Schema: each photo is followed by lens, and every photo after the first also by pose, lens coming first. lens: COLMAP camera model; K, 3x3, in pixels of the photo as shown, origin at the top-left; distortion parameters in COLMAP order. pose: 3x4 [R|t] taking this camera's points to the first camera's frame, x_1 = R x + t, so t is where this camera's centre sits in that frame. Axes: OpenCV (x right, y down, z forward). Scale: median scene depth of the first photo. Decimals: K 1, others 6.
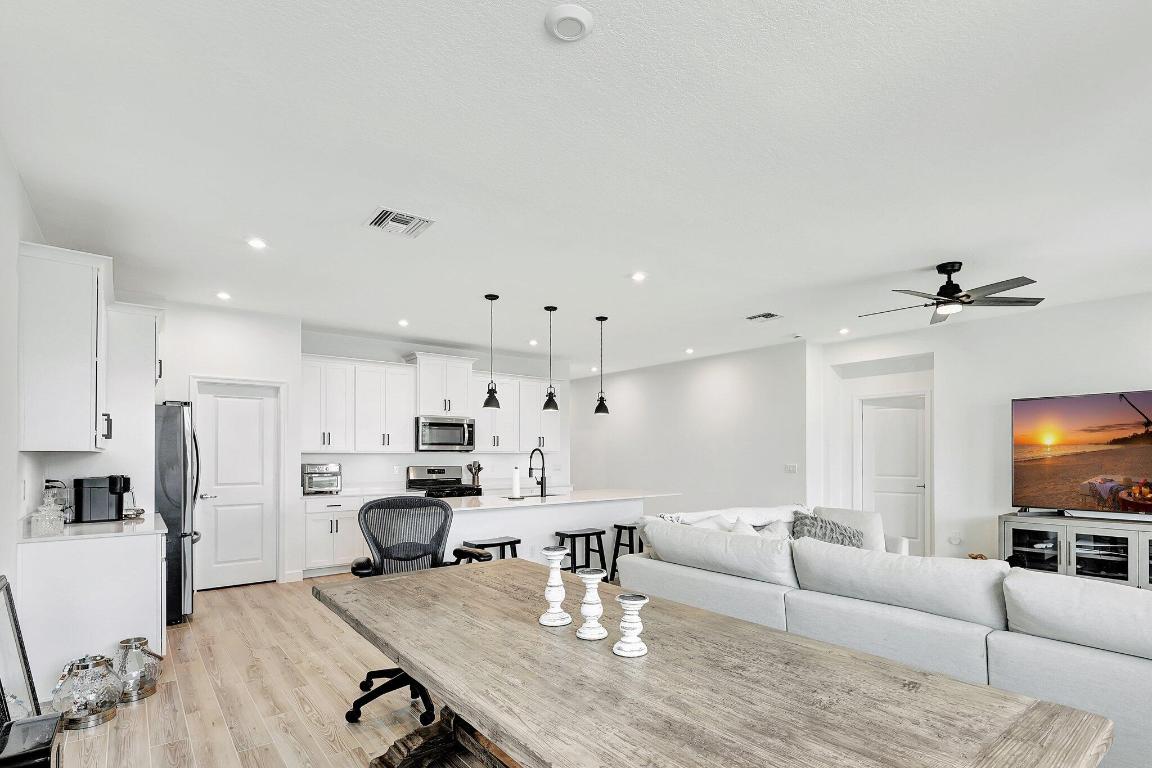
lens RADIAL K [[565.6, 0, 583.4], [0, 565.6, 450.9], [0, 0, 1]] dist [0.000386, 0.000028]
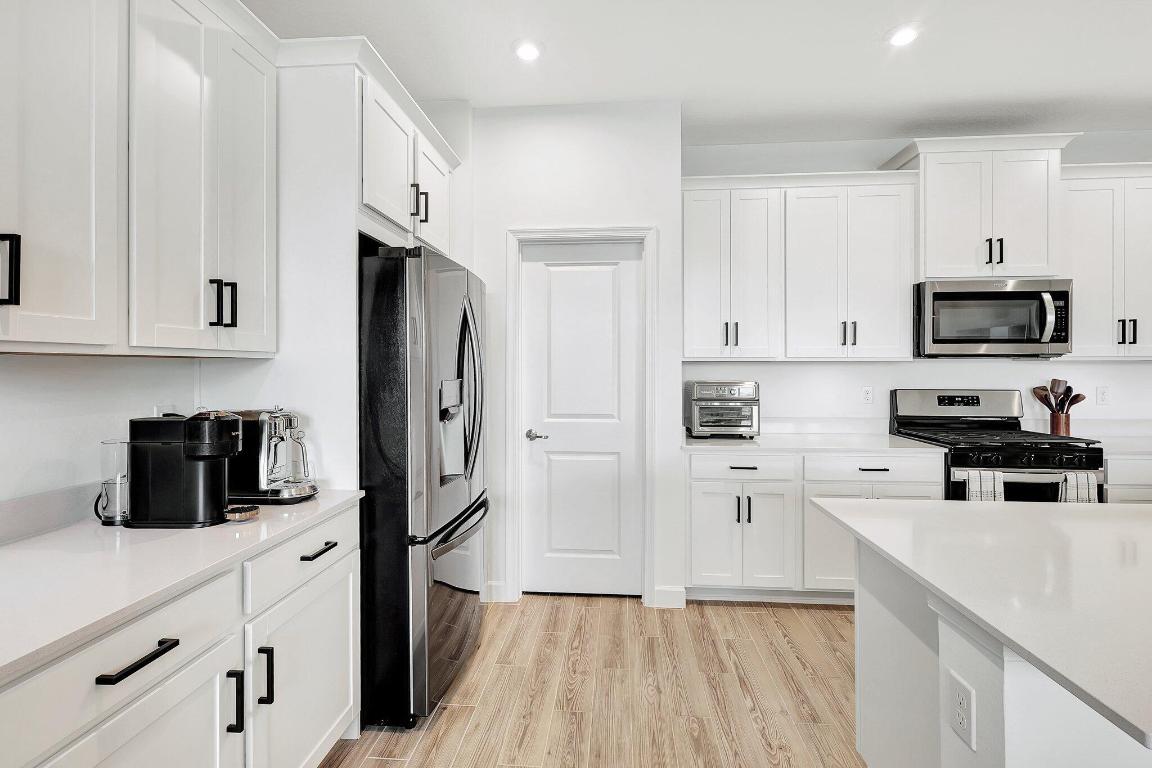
lens RADIAL K [[539.9, 0, 575.9], [0, 539.9, 367.0], [0, 0, 1]] dist [0.000899, -0.000107]
pose [[0.728937, 0.002558, -0.684576, -0.203322], [0.003993, 0.999960, 0.007987, 0.003977], [0.684569, -0.008555, 0.728898, 0.503742]]
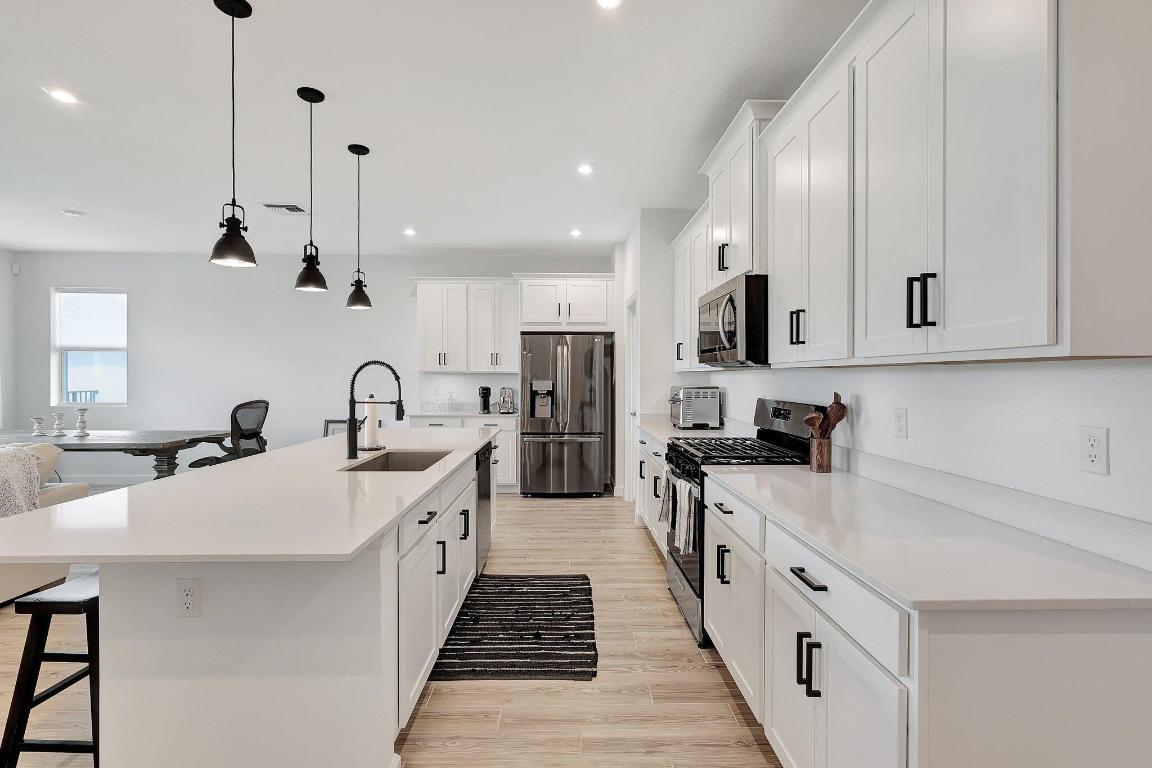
lens RADIAL K [[534.8, 0, 579.0], [0, 534.8, 380.7], [0, 0, 1]] dist [-0.000761, -0.000268]
pose [[-0.601118, 0.006211, -0.799136, 0.158998], [0.003254, 0.999981, 0.005324, 0.010173], [0.799153, 0.000599, -0.601127, 1.230377]]
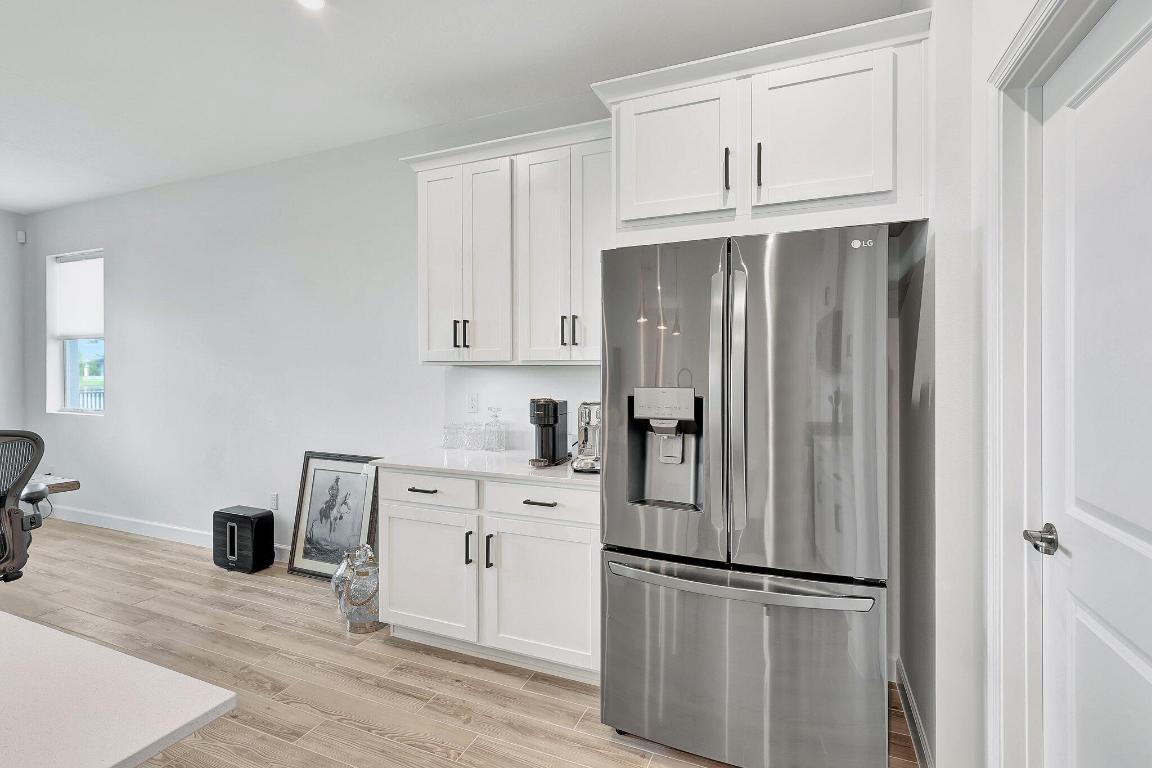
lens RADIAL K [[538.3, 0, 576.1], [0, 538.3, 370.1], [0, 0, 1]] dist [0.008712, -0.000189]
pose [[-0.879191, 0.004430, -0.476449, -0.308136], [0.006108, 0.999979, -0.001974, 0.005508], [0.476430, -0.004646, -0.879200, 0.896424]]
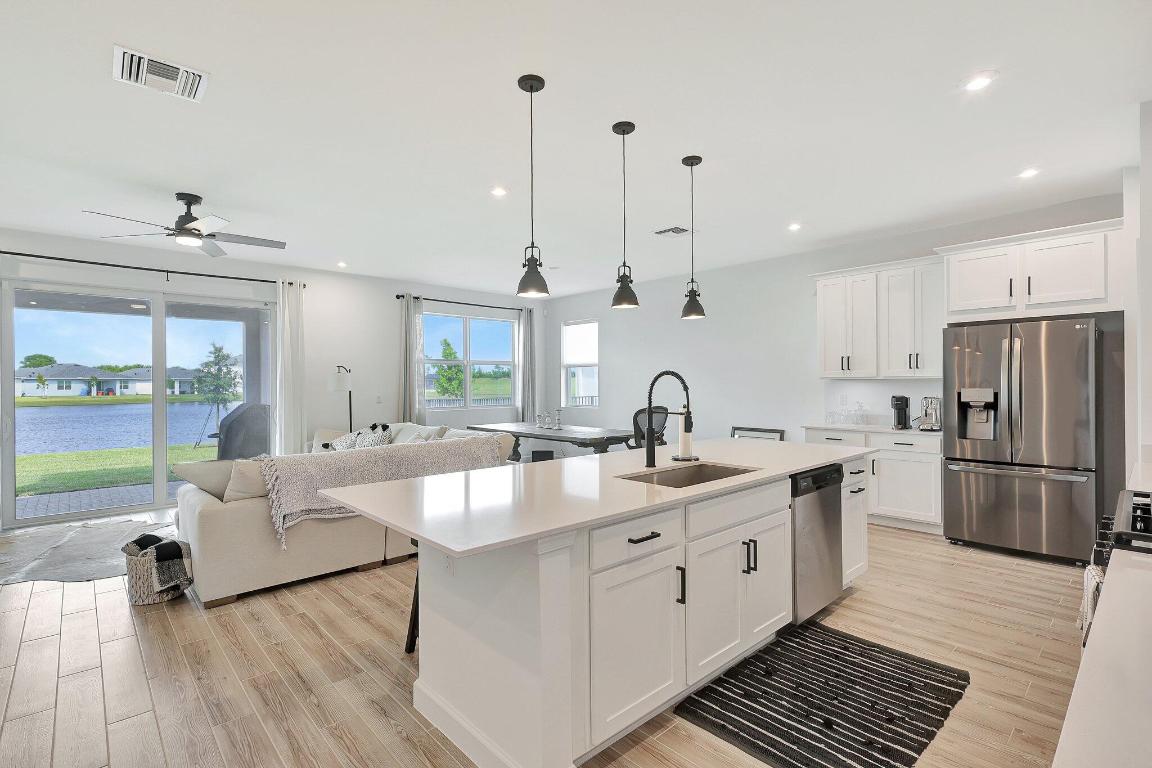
lens RADIAL K [[542.4, 0, 576.0], [0, 542.4, 384.0], [0, 0, 1]] dist [0.001077, -0.000128]
pose [[-0.997431, 0.009040, -0.071063, 0.026479], [0.009456, 0.999940, -0.005514, 0.008122], [0.071009, -0.006172, -0.997457, 1.267156]]
